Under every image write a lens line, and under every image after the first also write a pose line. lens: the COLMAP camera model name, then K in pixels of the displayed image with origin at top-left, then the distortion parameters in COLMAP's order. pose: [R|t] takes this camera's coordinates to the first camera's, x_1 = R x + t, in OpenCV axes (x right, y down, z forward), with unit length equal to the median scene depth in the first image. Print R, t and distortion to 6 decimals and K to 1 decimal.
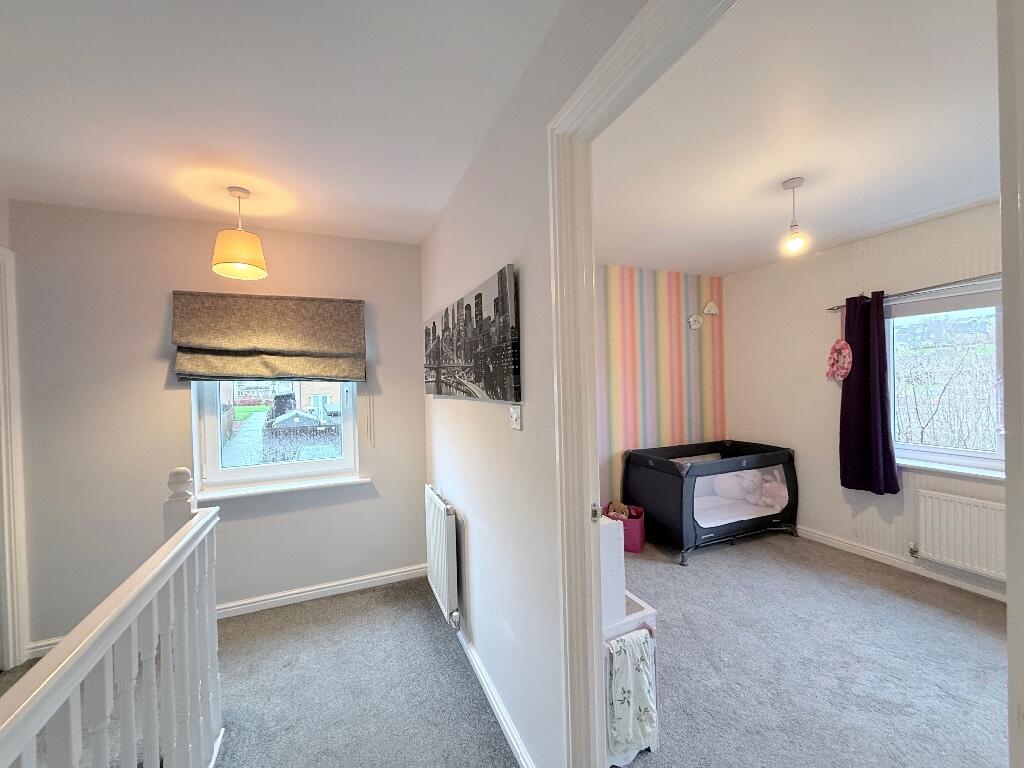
lens RADIAL K [[405.9, 0, 512.0], [0, 405.9, 384.0], [0, 0, 1]] dist [-0.009619, 0.000305]
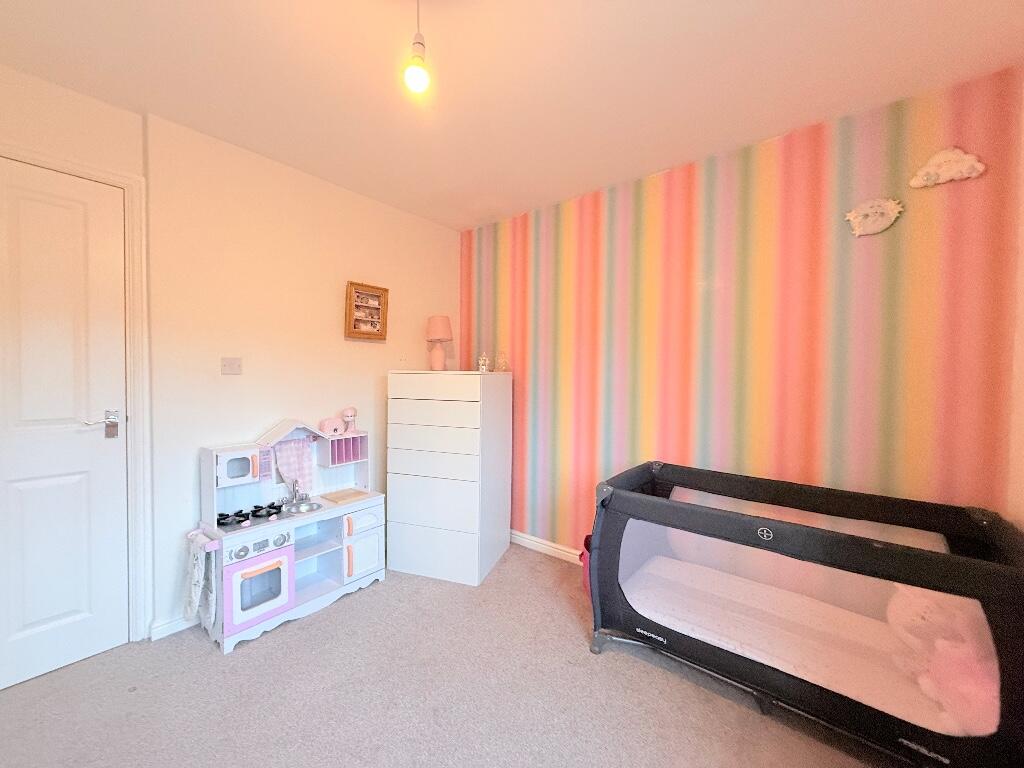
lens RADIAL K [[405.9, 0, 512.0], [0, 405.9, 384.0], [0, 0, 1]] dist [-0.009619, 0.000305]
pose [[0.448332, 0.044177, -0.892775, 0.679126], [-0.038691, 0.998801, 0.029994, 0.028644], [0.893029, 0.021095, 0.449504, 0.467305]]
